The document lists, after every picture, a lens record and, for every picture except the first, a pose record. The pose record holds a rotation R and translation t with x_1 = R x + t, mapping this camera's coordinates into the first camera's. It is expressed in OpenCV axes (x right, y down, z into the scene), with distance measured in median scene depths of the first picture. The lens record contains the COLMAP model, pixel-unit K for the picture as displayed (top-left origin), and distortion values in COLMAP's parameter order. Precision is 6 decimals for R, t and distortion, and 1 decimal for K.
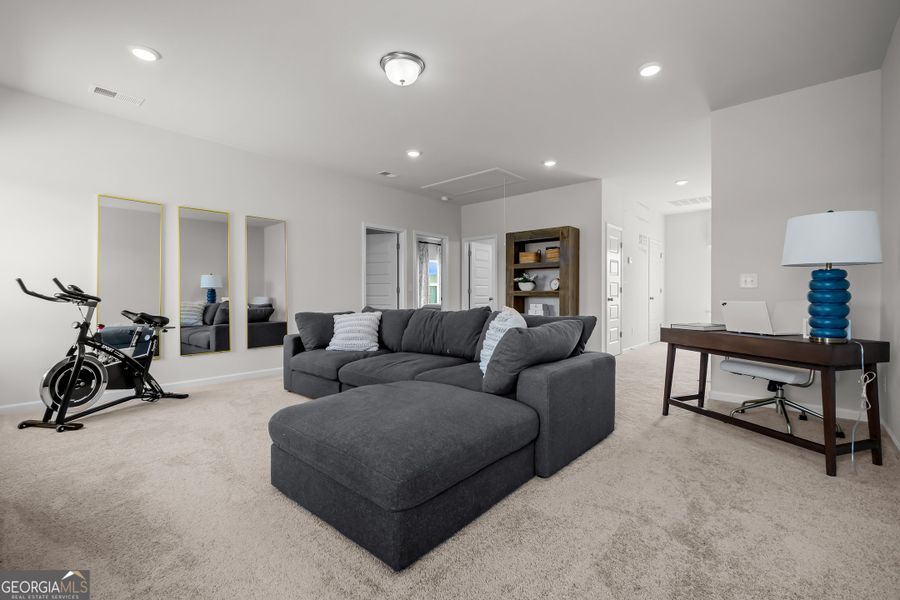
lens RADIAL K [[414.6, 0, 453.1], [0, 414.6, 302.1], [0, 0, 1]] dist [-0.002499, -0.000174]
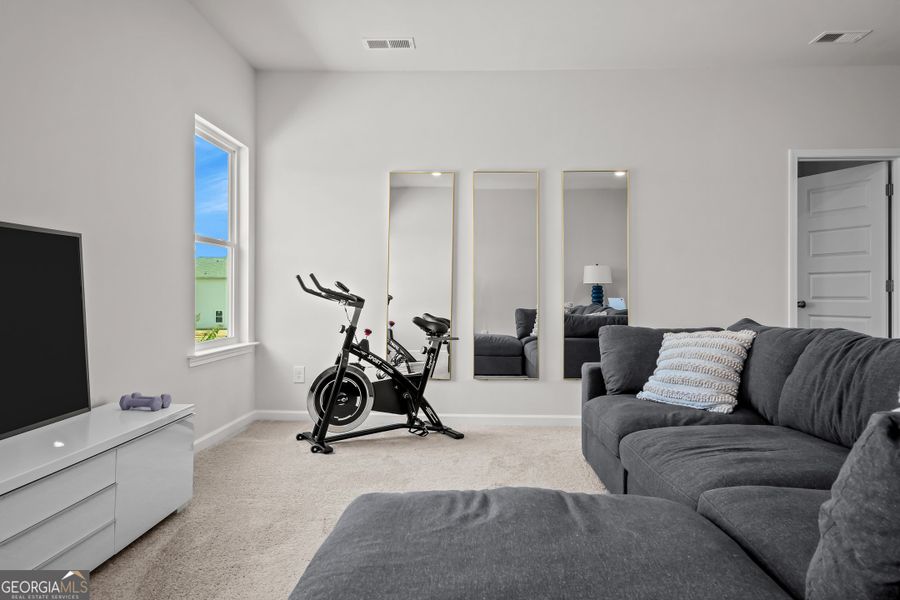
lens RADIAL K [[628.3, 0, 449.6], [0, 628.3, 288.6], [0, 0, 1]] dist [0.005393, 0.002638]
pose [[0.610820, -0.002789, -0.791764, 0.197700], [-0.019424, 0.999640, -0.018507, -0.005717], [0.791531, 0.026684, 0.610546, 0.323085]]
